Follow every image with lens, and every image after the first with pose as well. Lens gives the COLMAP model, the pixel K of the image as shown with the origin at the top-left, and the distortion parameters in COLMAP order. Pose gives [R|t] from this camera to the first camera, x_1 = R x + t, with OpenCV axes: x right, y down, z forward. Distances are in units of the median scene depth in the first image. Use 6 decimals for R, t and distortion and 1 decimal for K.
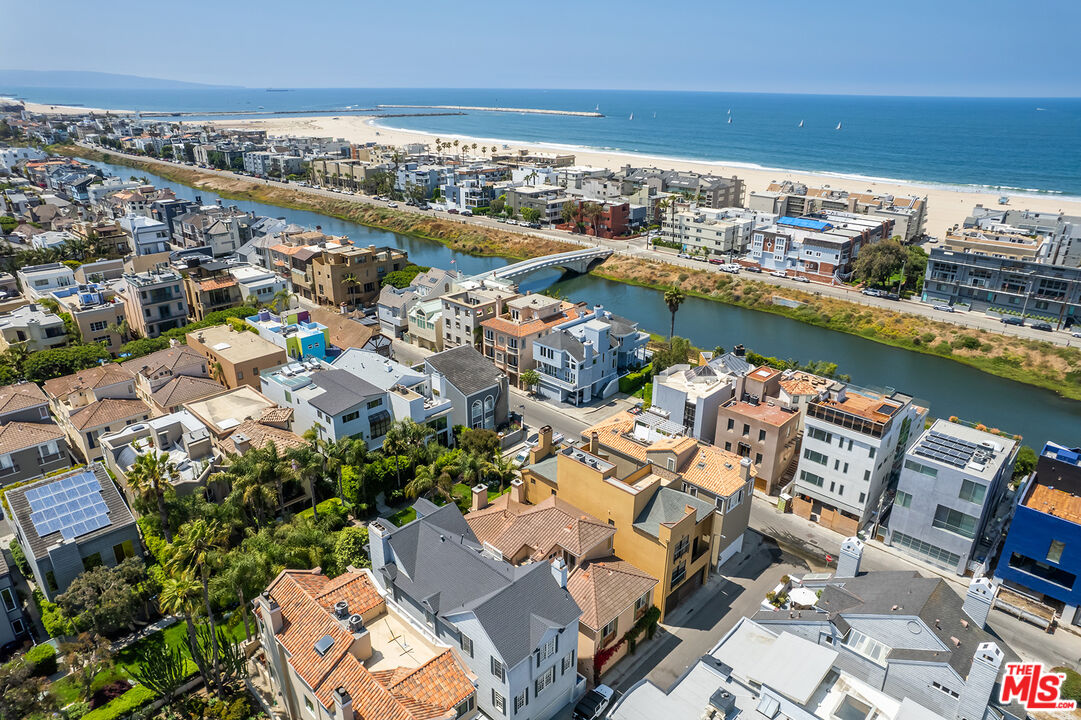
lens RADIAL K [[675.5, 0, 543.9], [0, 675.5, 361.1], [0, 0, 1]] dist [-0.109136, 0.083830]
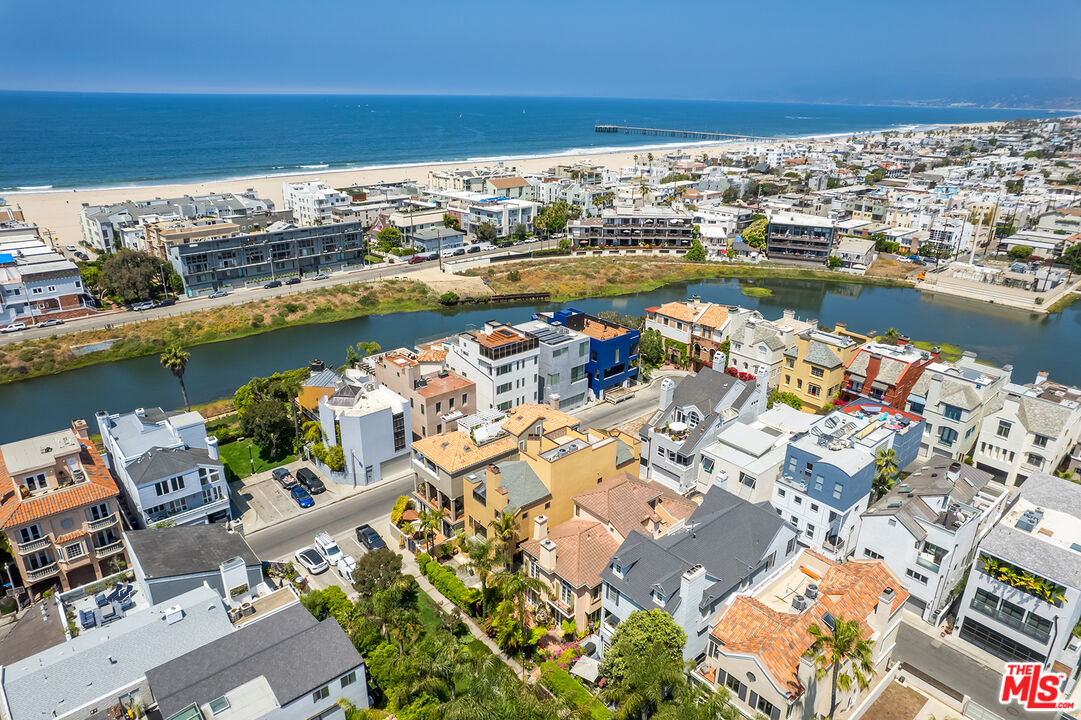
lens RADIAL K [[675.5, 0, 543.9], [0, 675.5, 361.1], [0, 0, 1]] dist [-0.109136, 0.083830]
pose [[0.091561, -0.370615, 0.924263, -0.384607], [0.359615, 0.877830, 0.316371, -0.143455], [-0.928598, 0.303412, 0.213653, 0.342286]]
